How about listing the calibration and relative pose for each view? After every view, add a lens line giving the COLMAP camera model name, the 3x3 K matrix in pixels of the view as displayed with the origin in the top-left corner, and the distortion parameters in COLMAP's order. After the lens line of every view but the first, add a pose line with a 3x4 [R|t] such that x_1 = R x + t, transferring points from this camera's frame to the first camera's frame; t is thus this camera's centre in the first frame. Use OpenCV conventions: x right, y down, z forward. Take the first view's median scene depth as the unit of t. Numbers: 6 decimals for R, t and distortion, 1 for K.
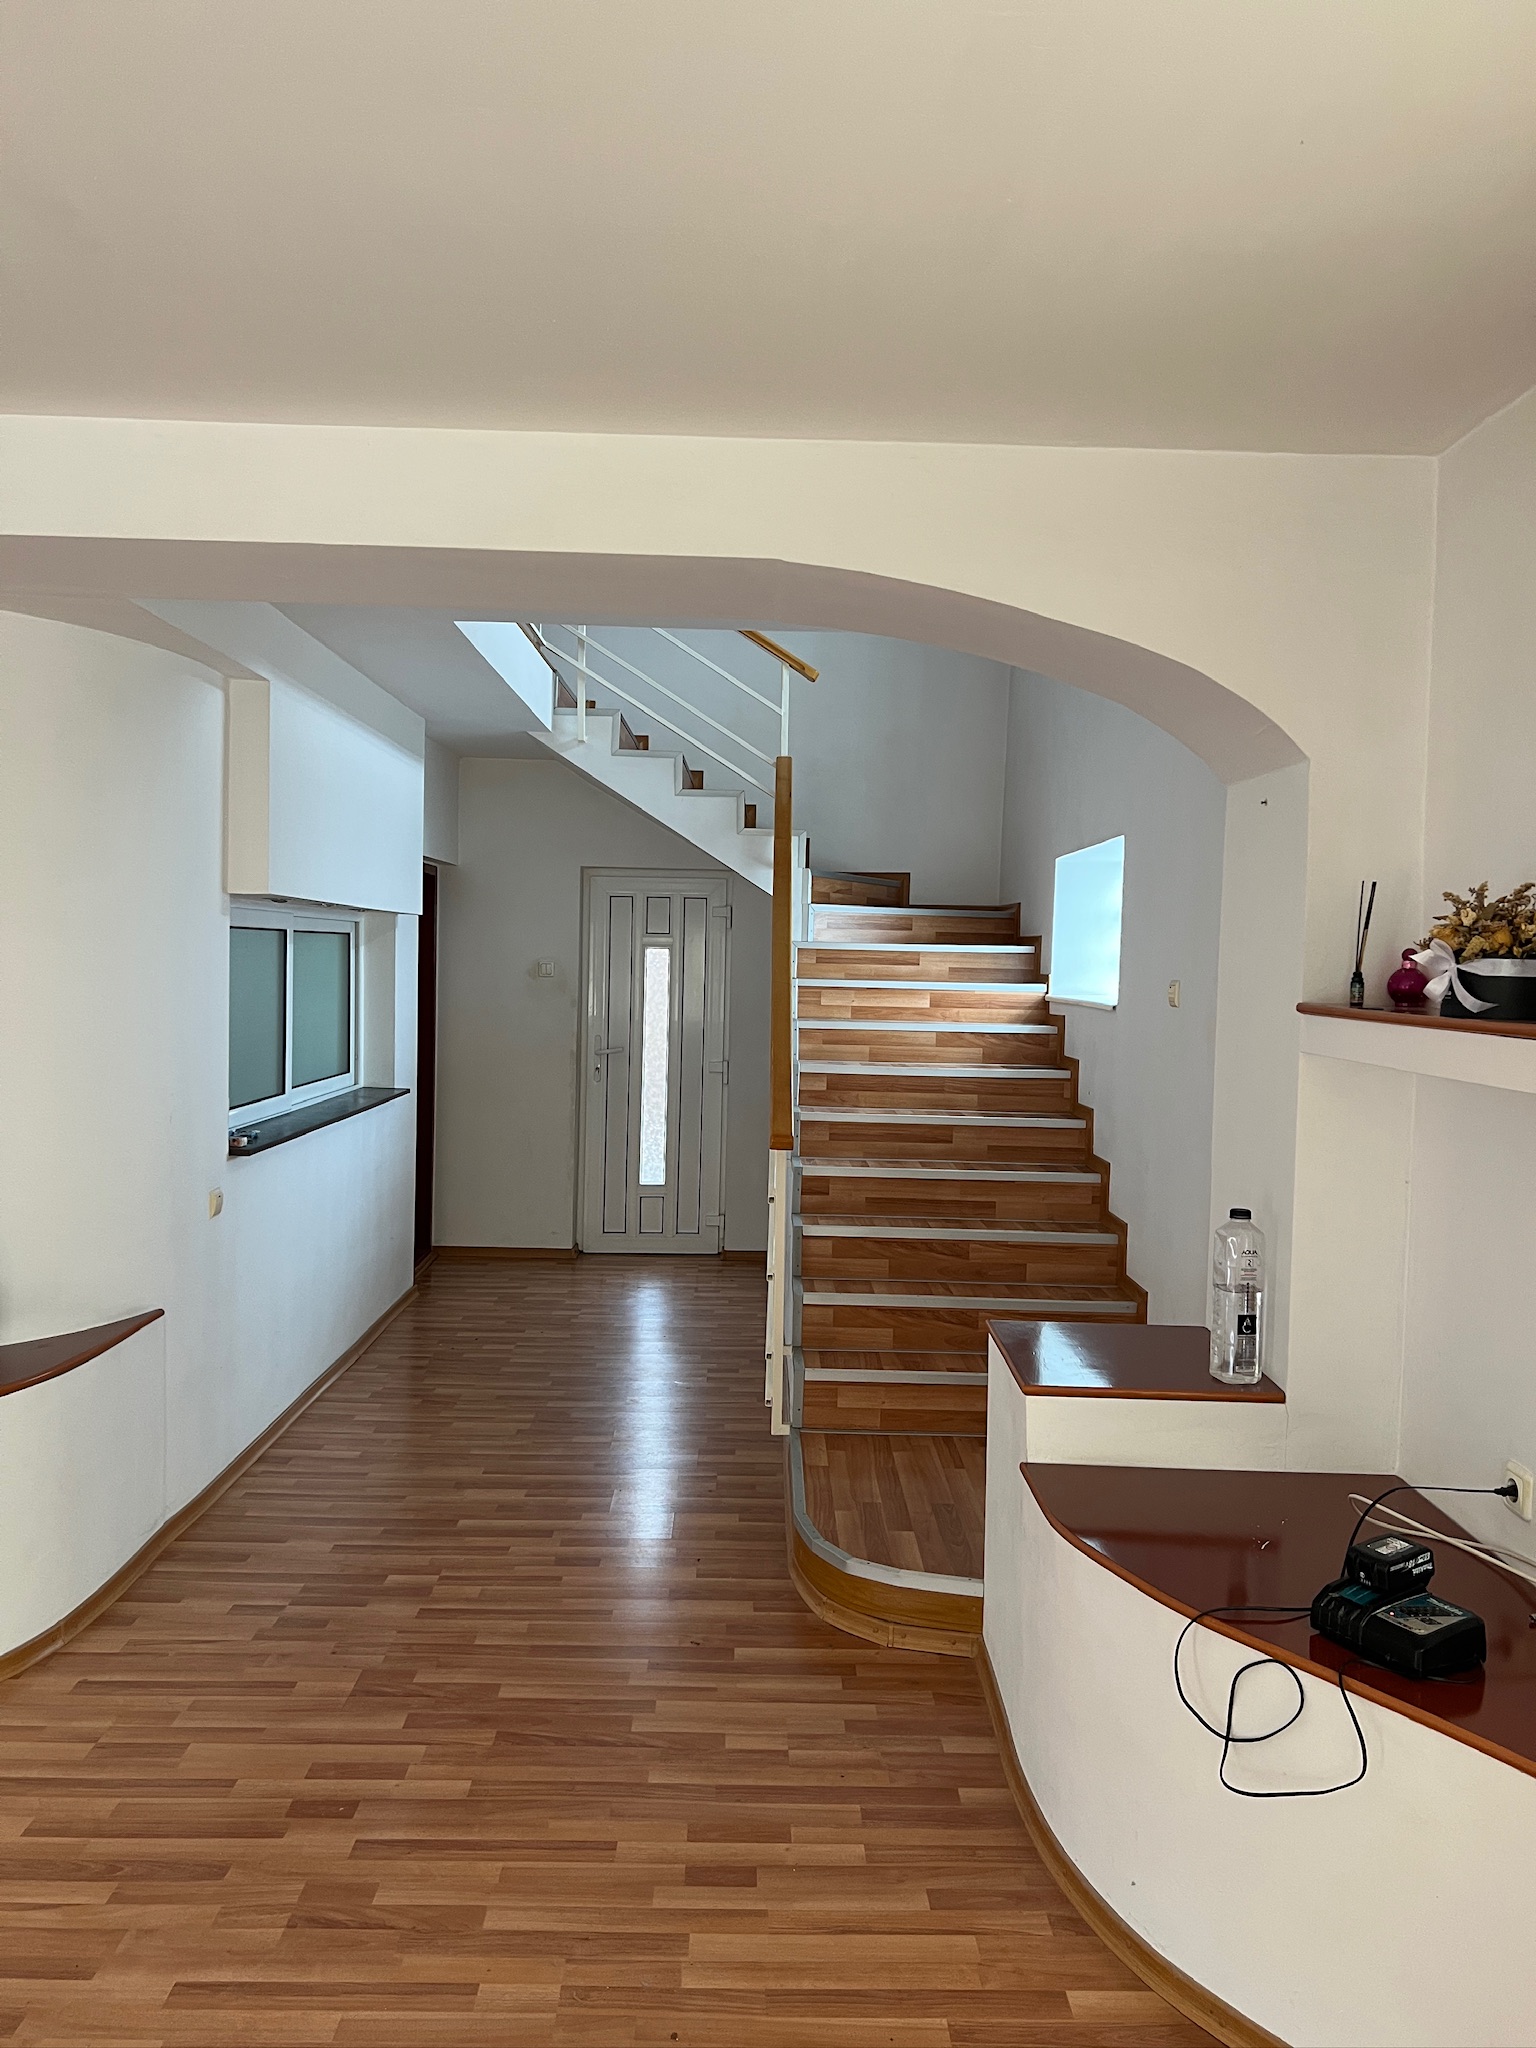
lens RADIAL K [[1563.9, 0, 771.3], [0, 1563.9, 1000.4], [0, 0, 1]] dist [0.003696, -0.004972]
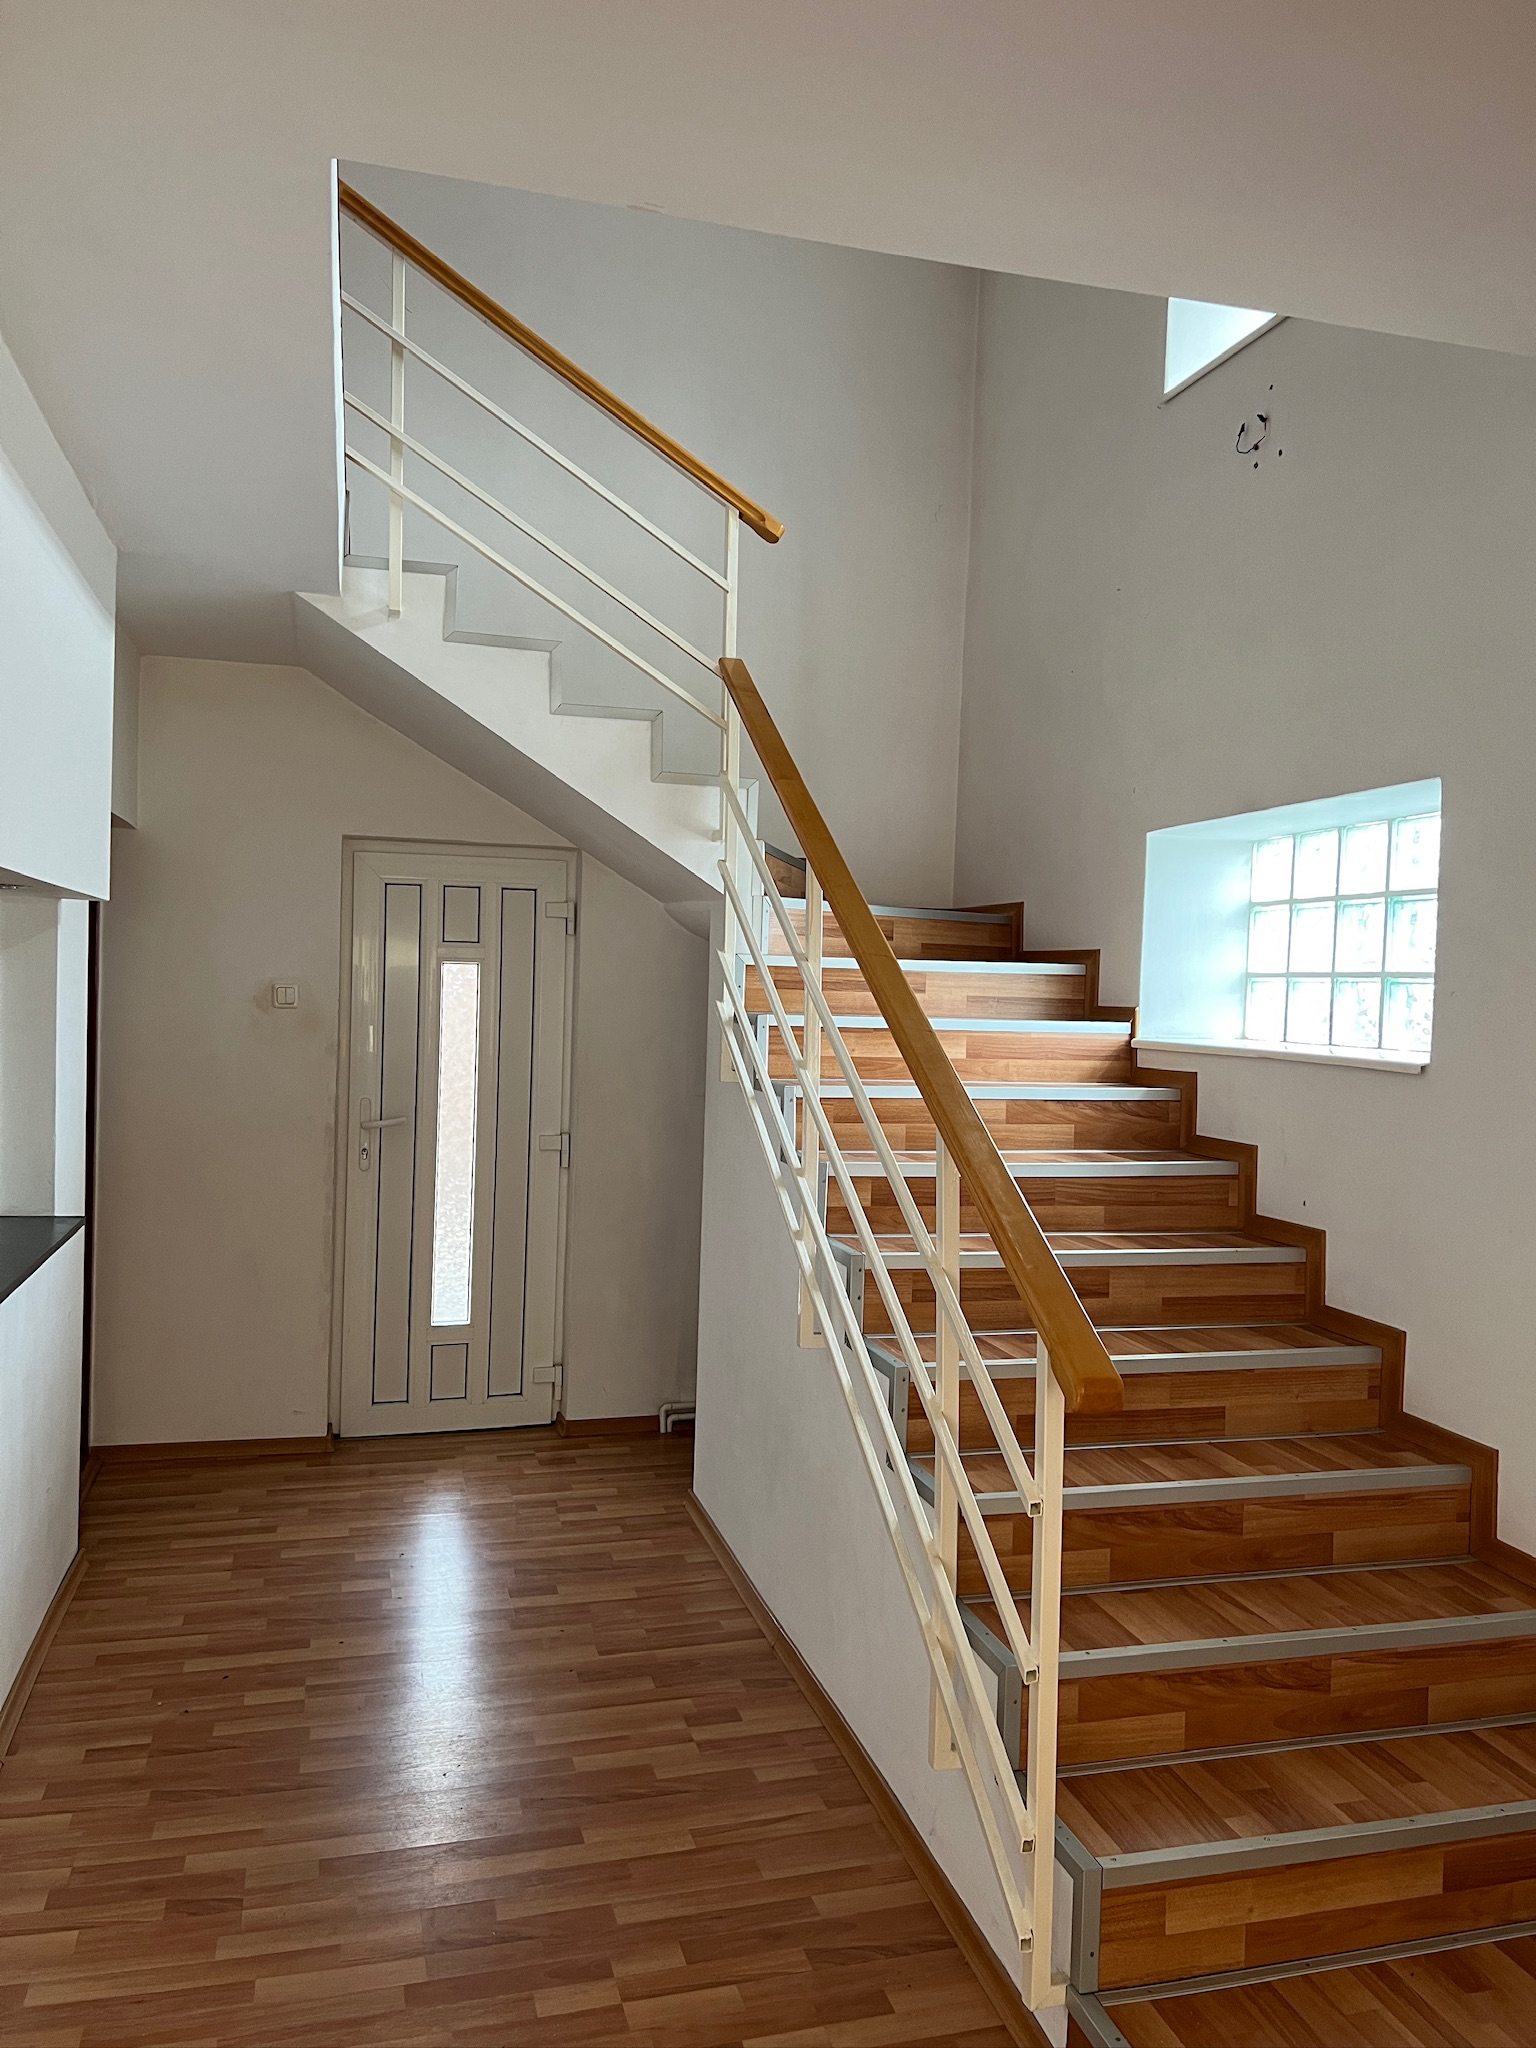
lens RADIAL K [[1563.9, 0, 771.3], [0, 1563.9, 1000.4], [0, 0, 1]] dist [0.003696, -0.004972]
pose [[0.967415, 0.000060, 0.253195, -0.134212], [0.003065, 0.999924, -0.011949, -0.011823], [-0.253177, 0.012336, 0.967341, 0.396767]]
